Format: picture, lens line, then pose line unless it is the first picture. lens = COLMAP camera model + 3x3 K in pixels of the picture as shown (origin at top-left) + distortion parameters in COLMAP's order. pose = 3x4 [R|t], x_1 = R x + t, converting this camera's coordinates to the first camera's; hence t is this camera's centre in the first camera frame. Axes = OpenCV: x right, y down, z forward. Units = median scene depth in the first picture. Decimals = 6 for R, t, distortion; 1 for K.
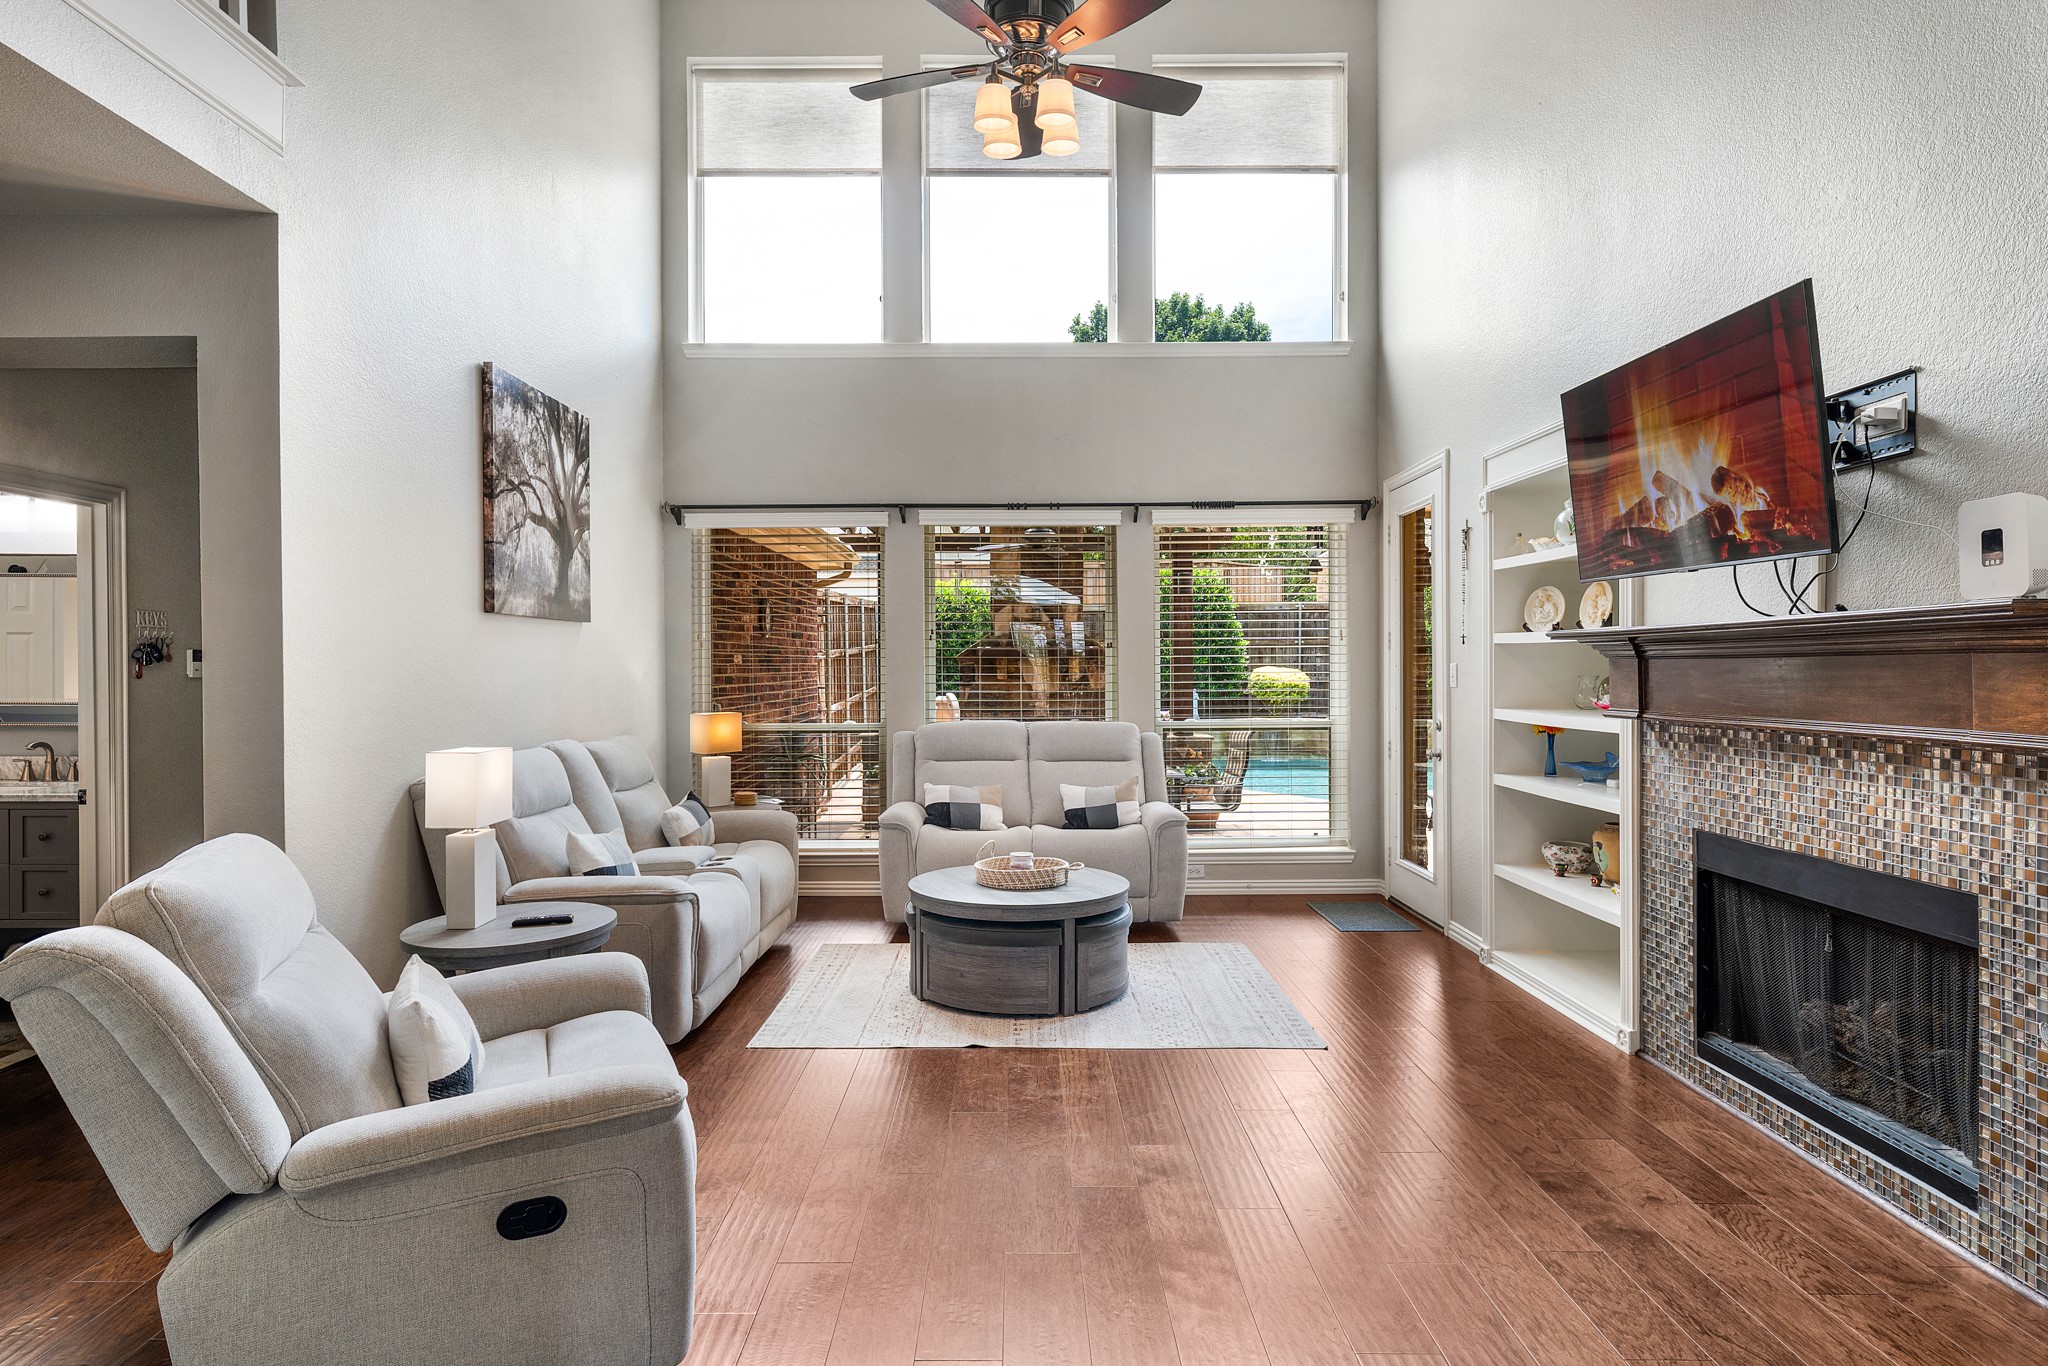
lens RADIAL K [[1089.0, 0, 1029.0], [0, 1089.0, 670.9], [0, 0, 1]] dist [0.002628, -0.000793]
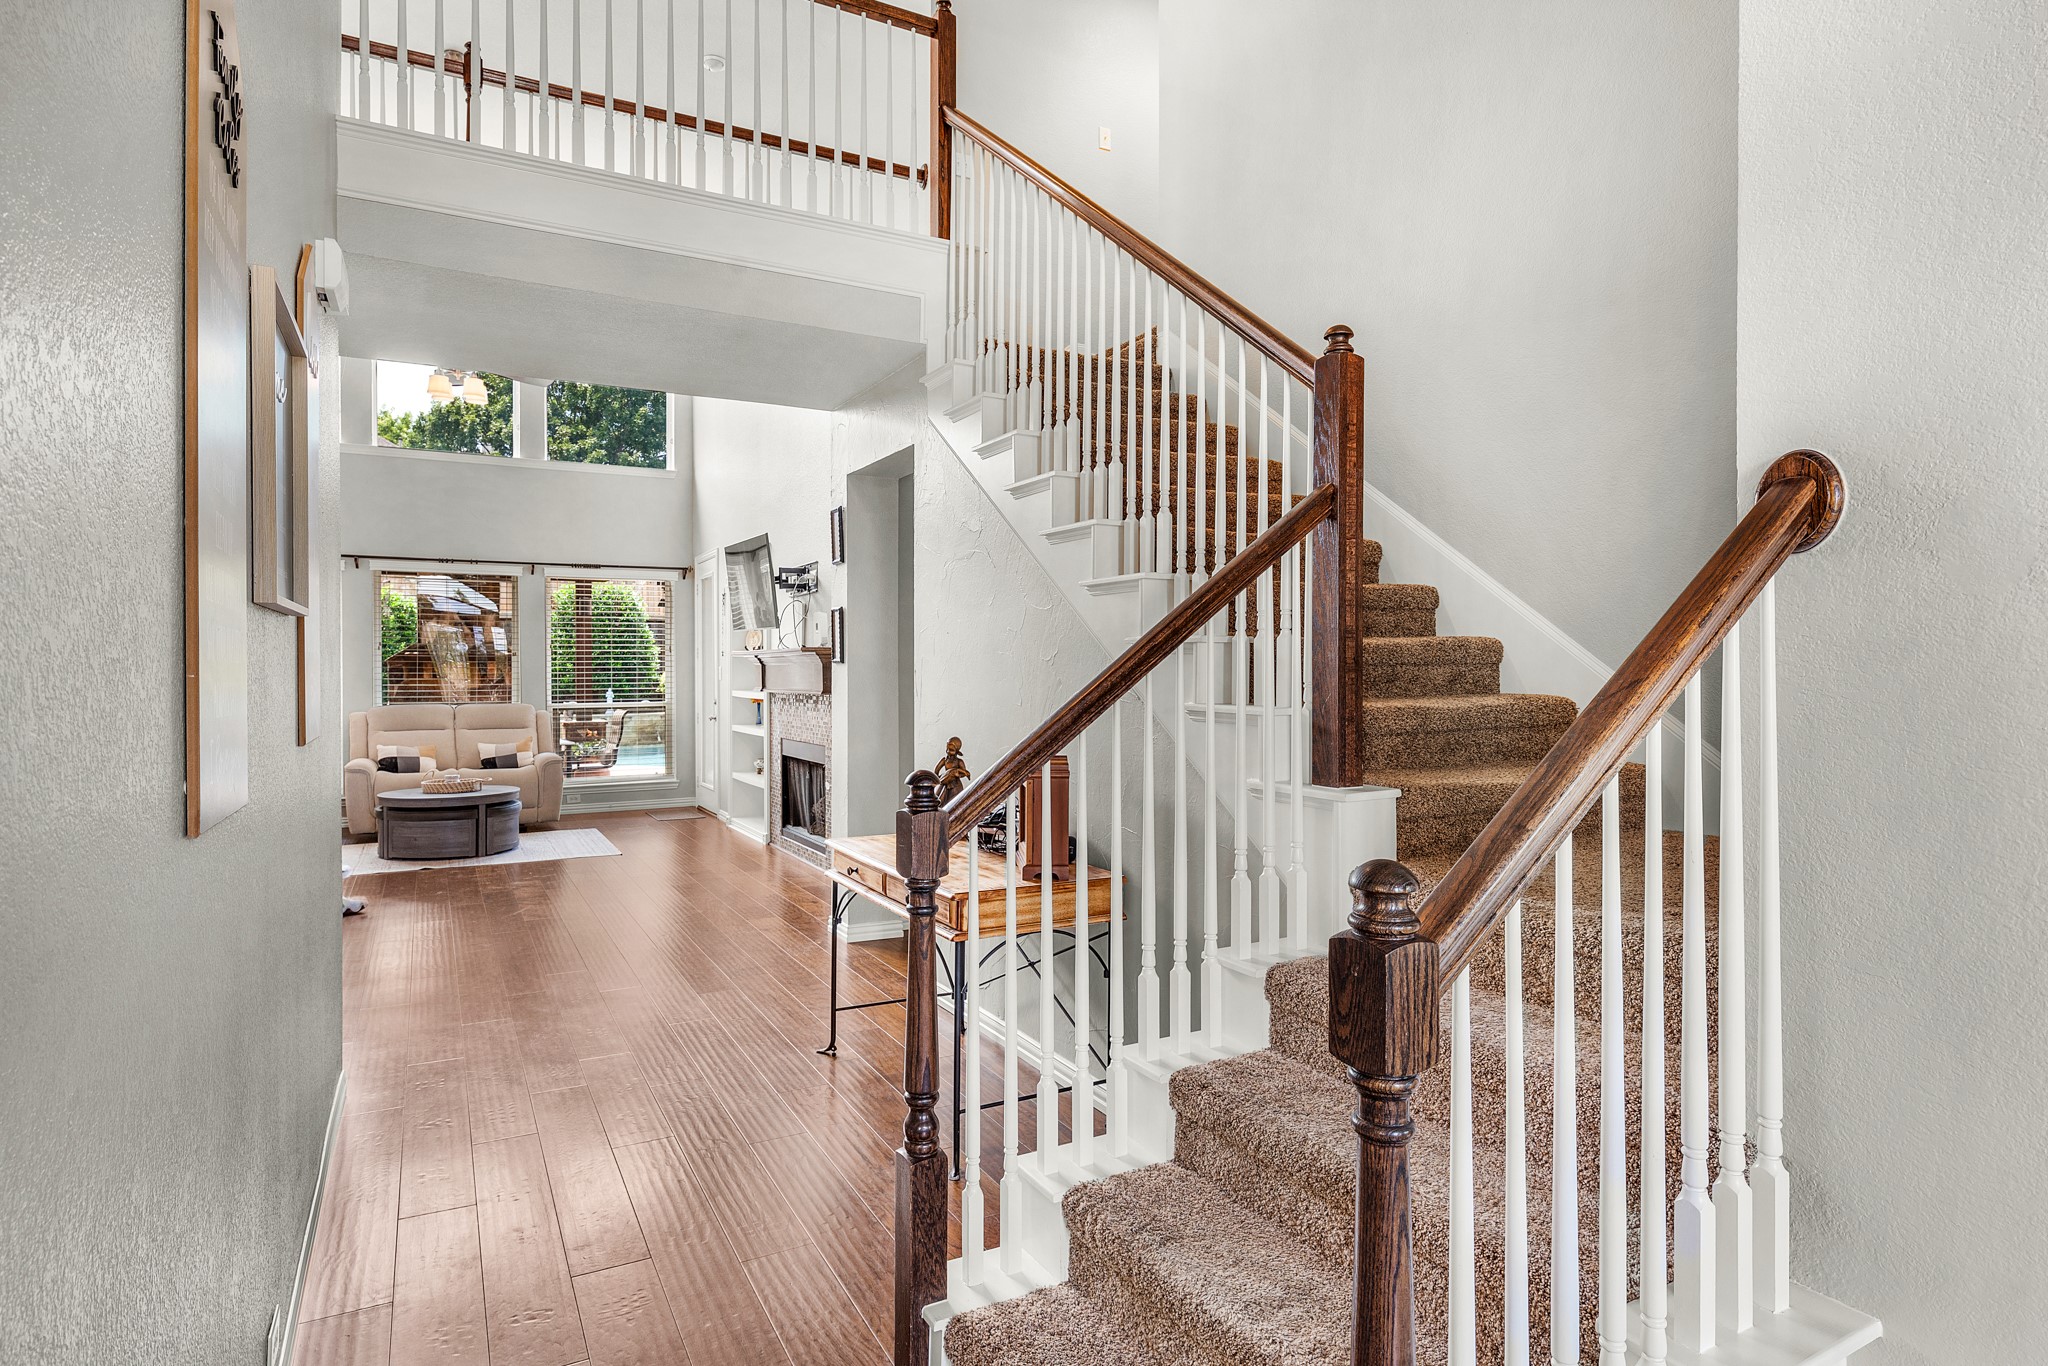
lens RADIAL K [[1089.0, 0, 1016.8], [0, 1089.0, 676.2], [0, 0, 1]] dist [0.002628, -0.000793]
pose [[0.884675, 0.001768, 0.466205, -0.026866], [-0.002618, 0.999996, 0.001176, 0.007235], [-0.466201, -0.002261, 0.884676, -1.241576]]
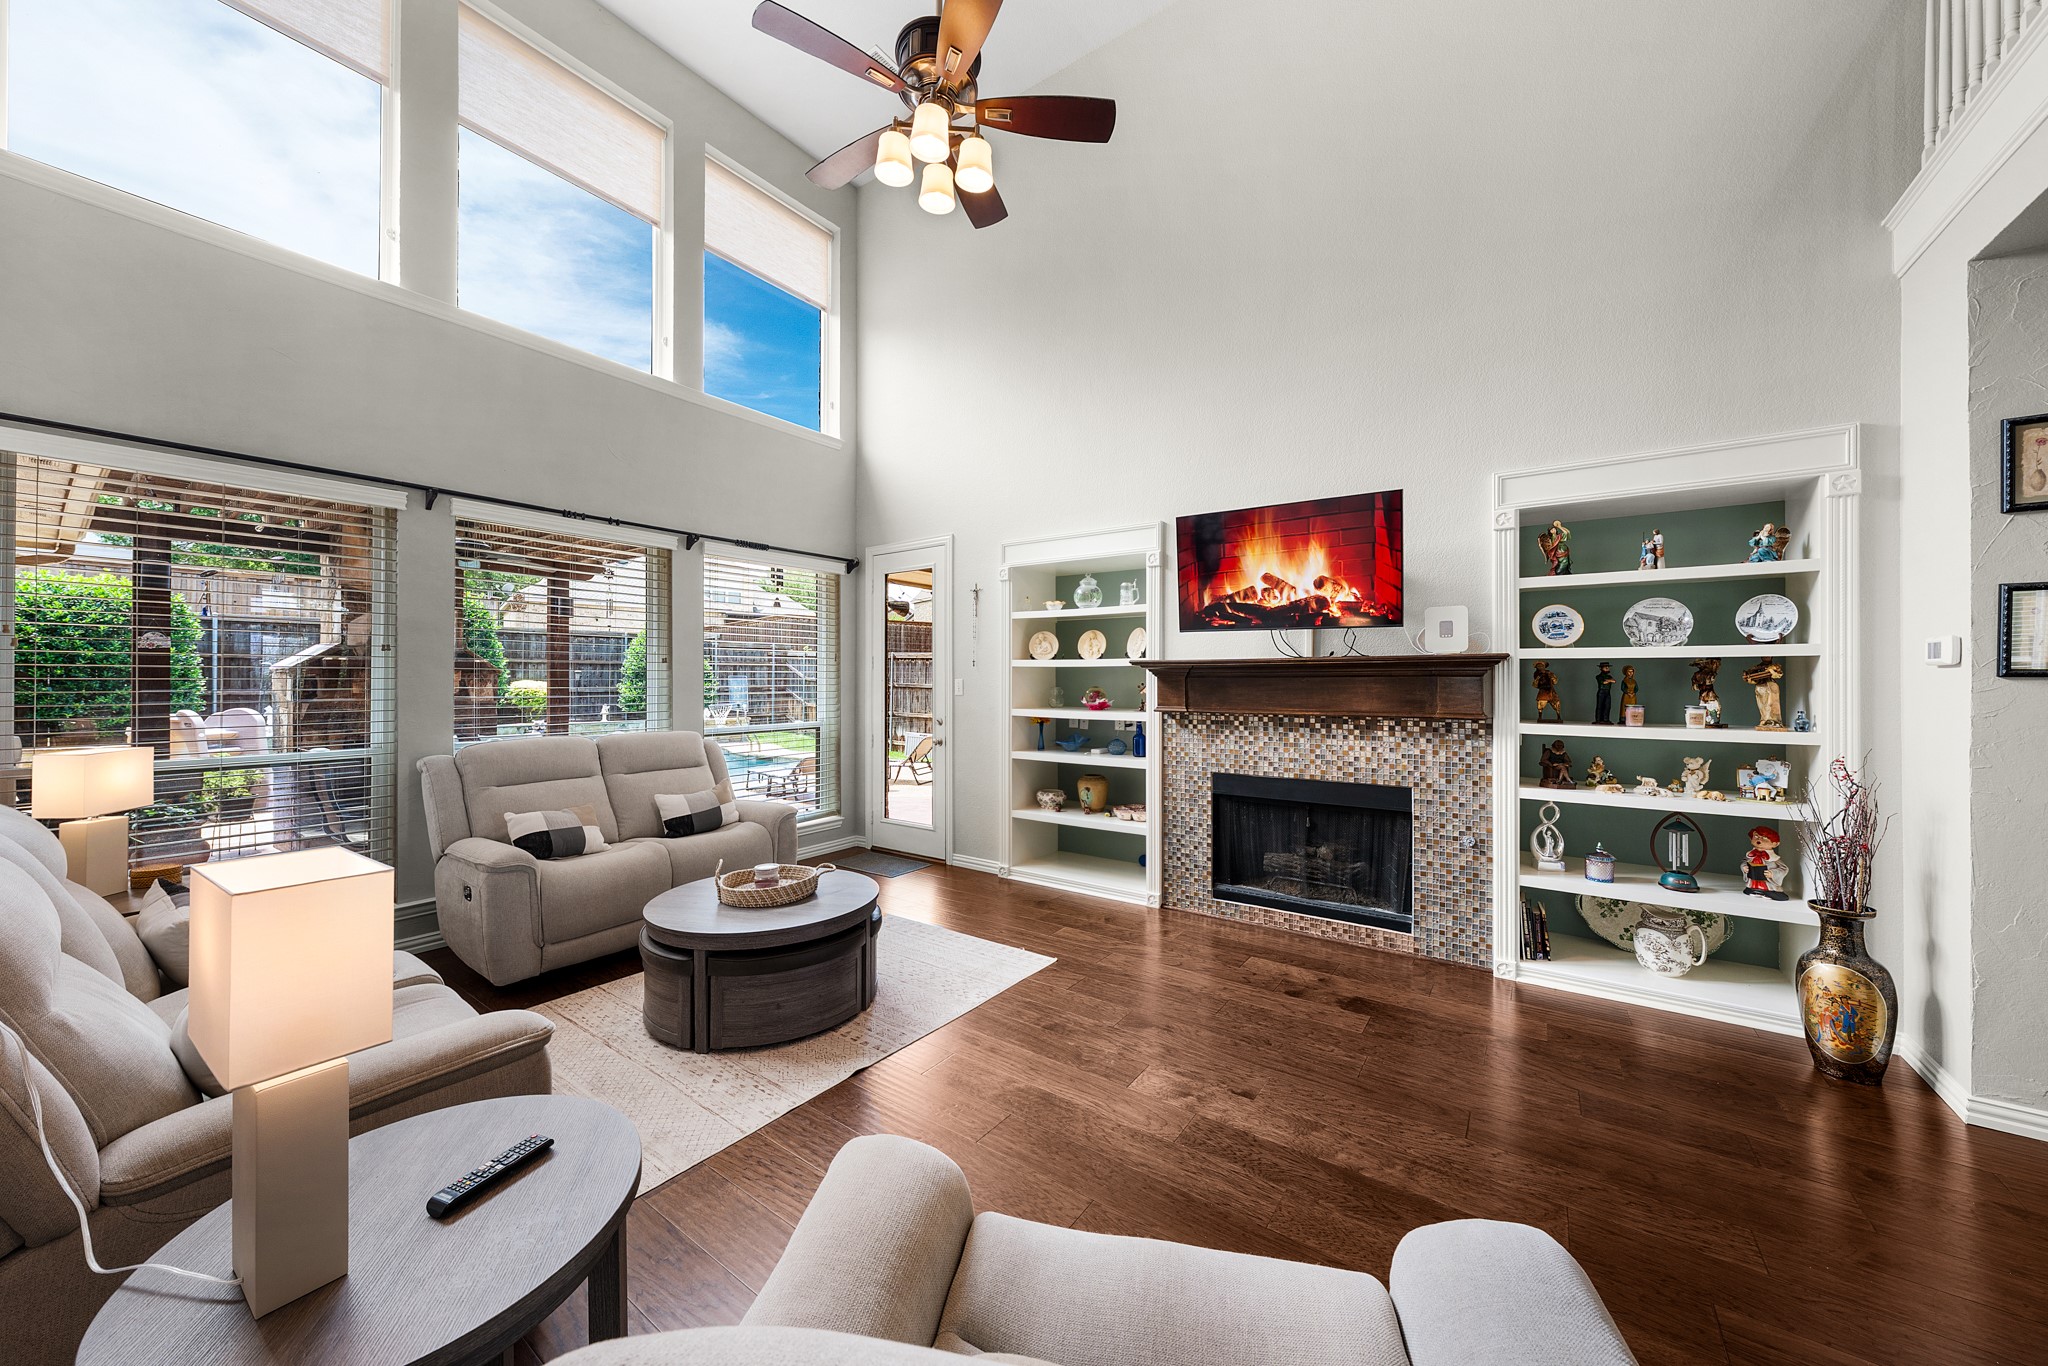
lens RADIAL K [[707.5, 0, 1018.4], [0, 707.5, 676.4], [0, 0, 1]] dist [-0.001252, 0.000281]
pose [[0.591318, 0.009121, 0.806387, -0.511802], [-0.000661, 0.999941, -0.010826, -0.000491], [-0.806438, 0.005868, 0.591289, 0.550322]]
